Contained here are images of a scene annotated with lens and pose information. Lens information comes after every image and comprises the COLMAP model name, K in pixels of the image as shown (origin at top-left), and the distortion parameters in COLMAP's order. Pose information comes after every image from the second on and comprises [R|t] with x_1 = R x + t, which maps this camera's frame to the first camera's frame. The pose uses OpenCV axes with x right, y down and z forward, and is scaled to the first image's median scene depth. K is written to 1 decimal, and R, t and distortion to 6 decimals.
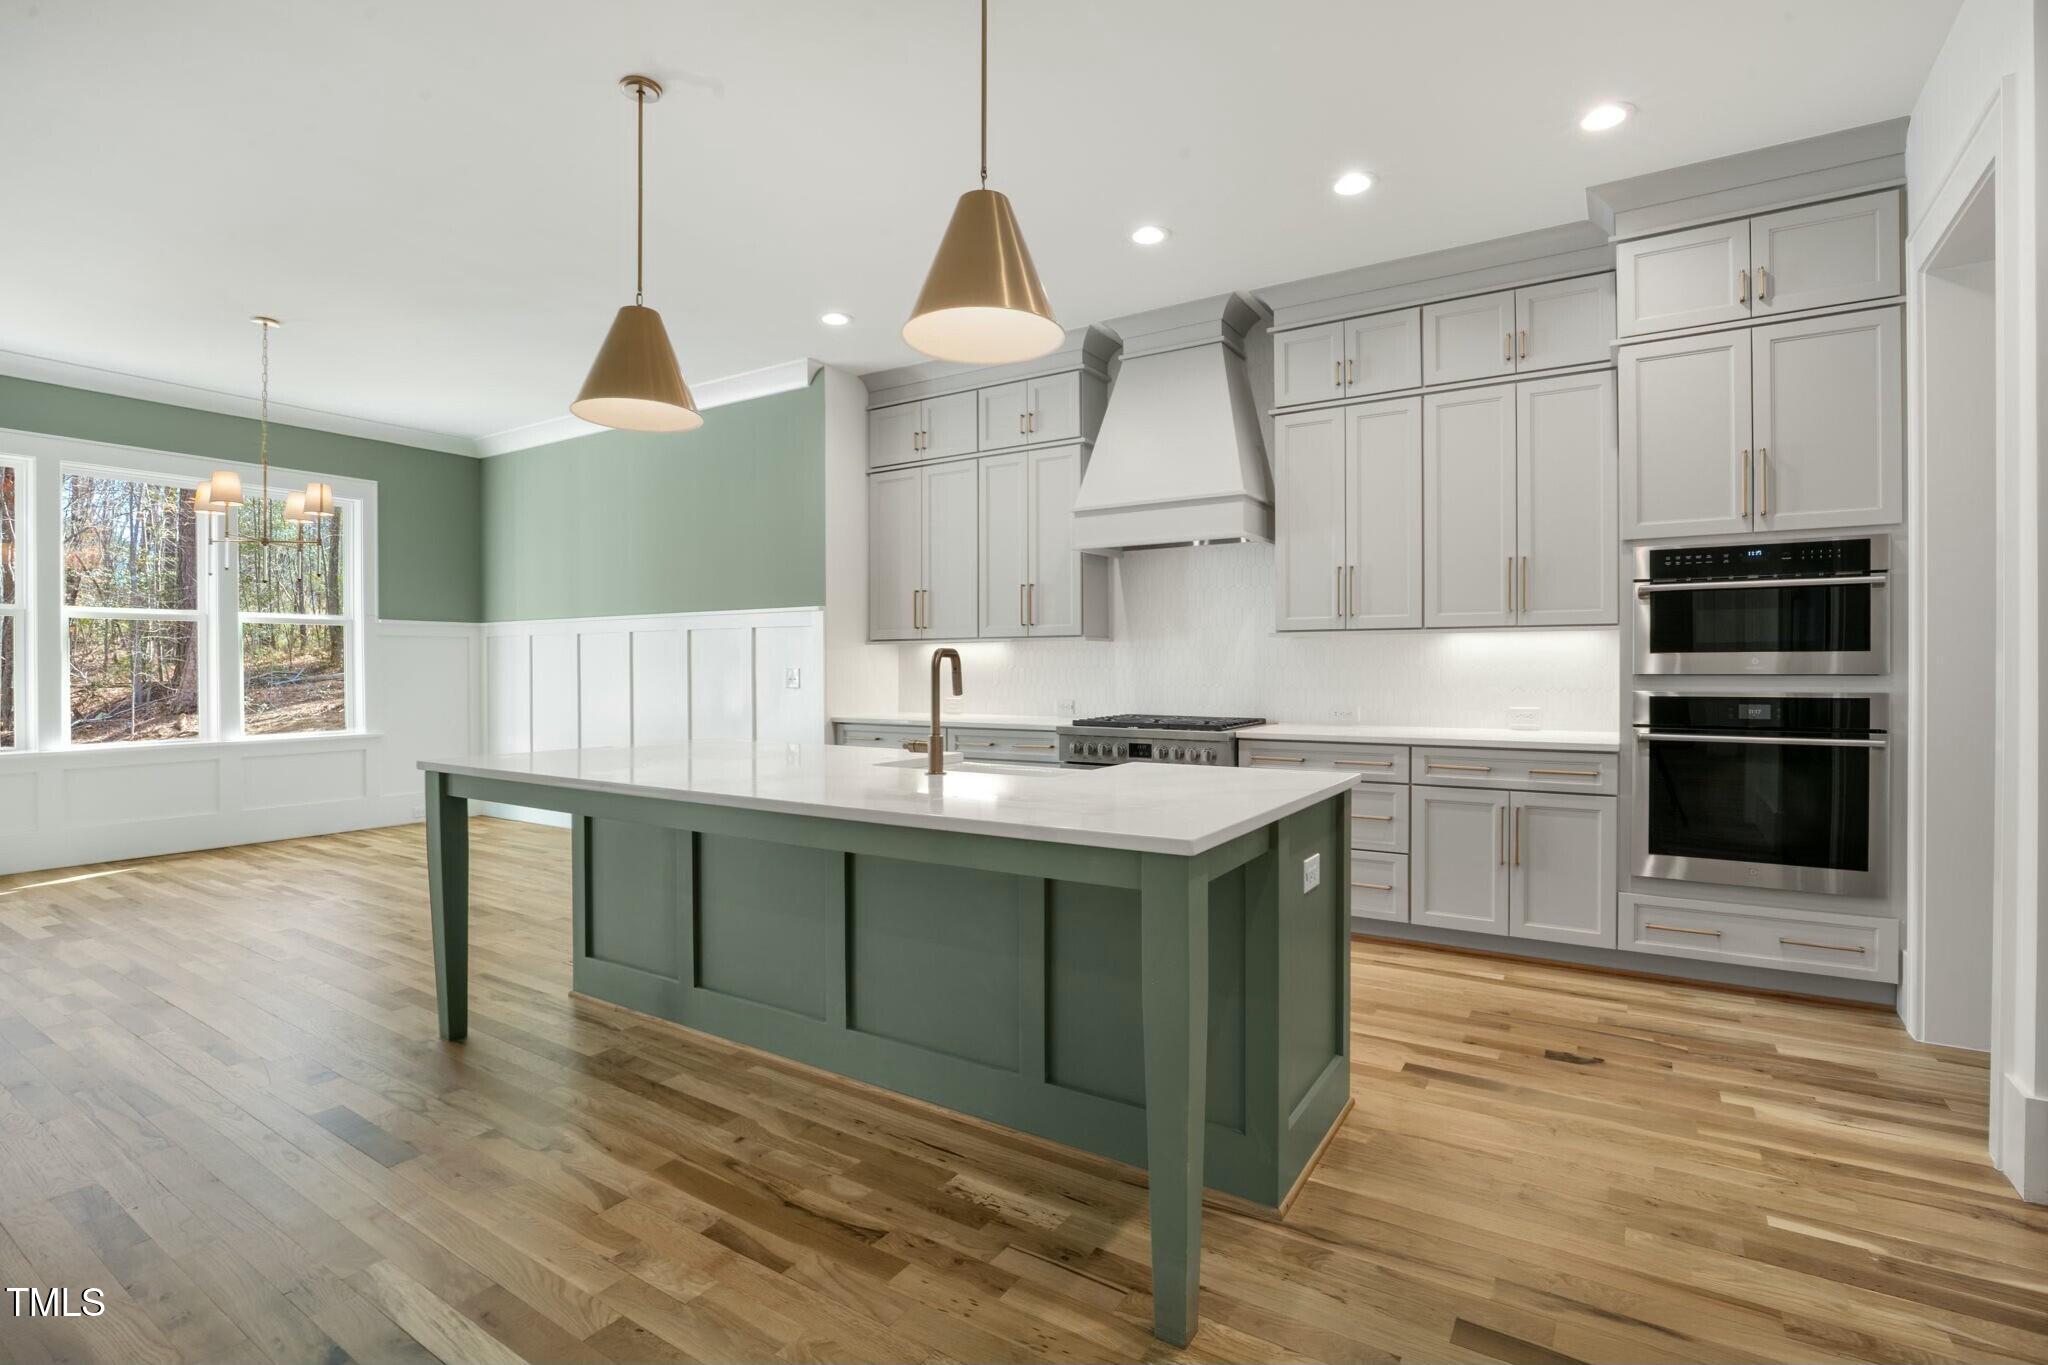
lens RADIAL K [[948.9, 0, 1024.7], [0, 948.9, 679.6], [0, 0, 1]] dist [-0.034151, 0.007371]
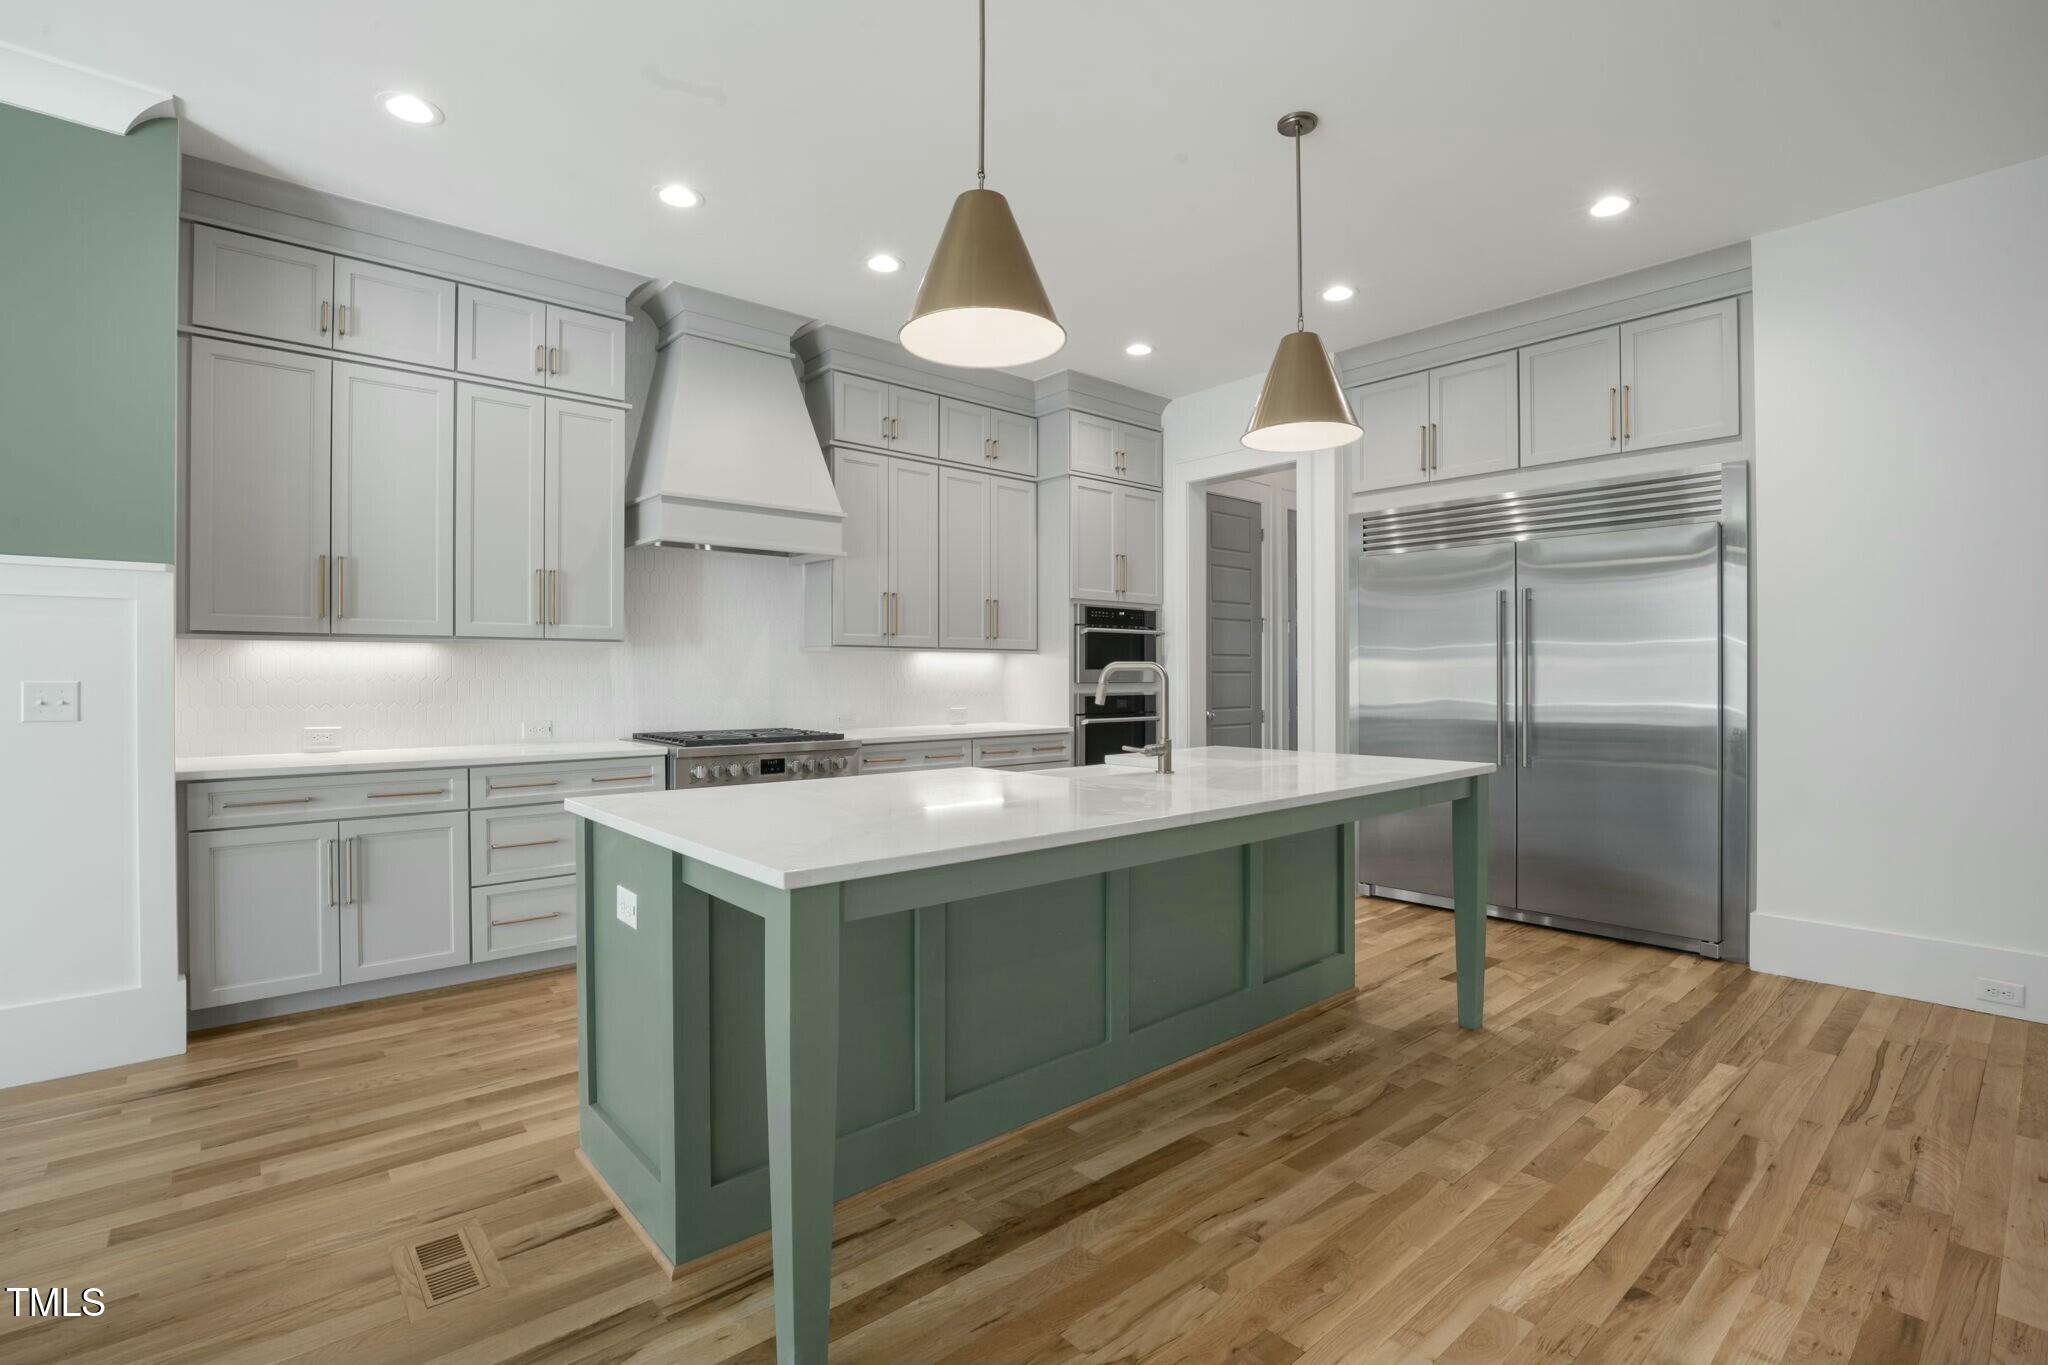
lens RADIAL K [[948.9, 0, 1024.7], [0, 948.9, 679.6], [0, 0, 1]] dist [-0.034151, 0.007371]
pose [[0.281678, 0.002080, 0.959507, -0.900249], [0.016554, 0.999838, -0.007027, -0.001613], [-0.959366, 0.017863, 0.281598, 0.618237]]
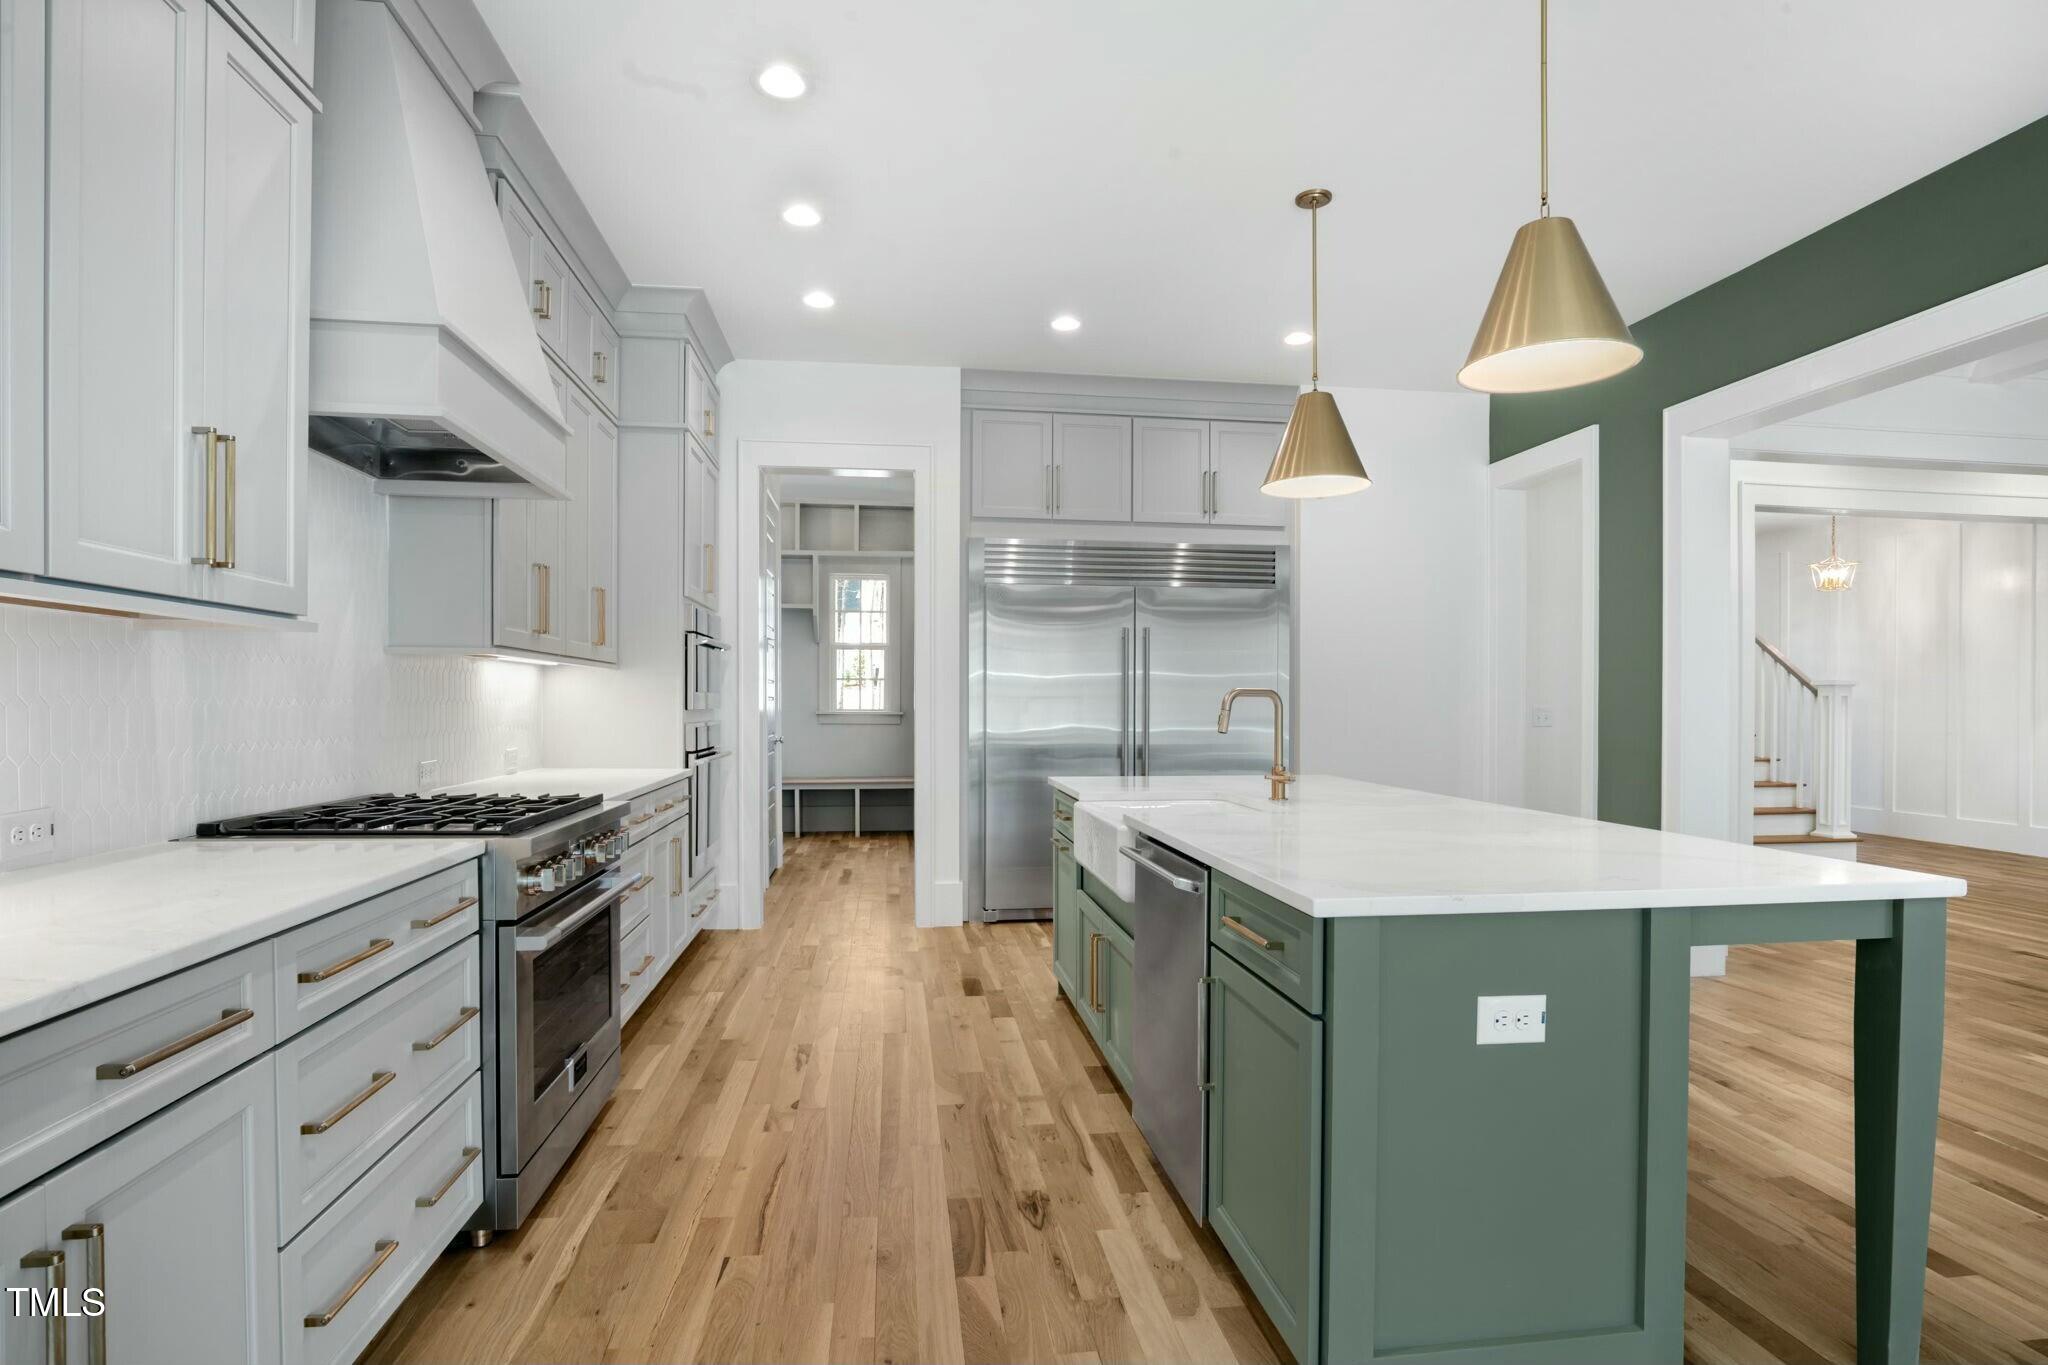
lens RADIAL K [[1036.0, 0, 1021.5], [0, 1036.0, 713.0], [0, 0, 1]] dist [-0.061780, 0.000137]
pose [[-0.644909, -0.007505, 0.764223, -0.604952], [0.008062, 0.999829, 0.016622, -0.018182], [-0.764217, 0.016881, -0.644738, 1.478914]]
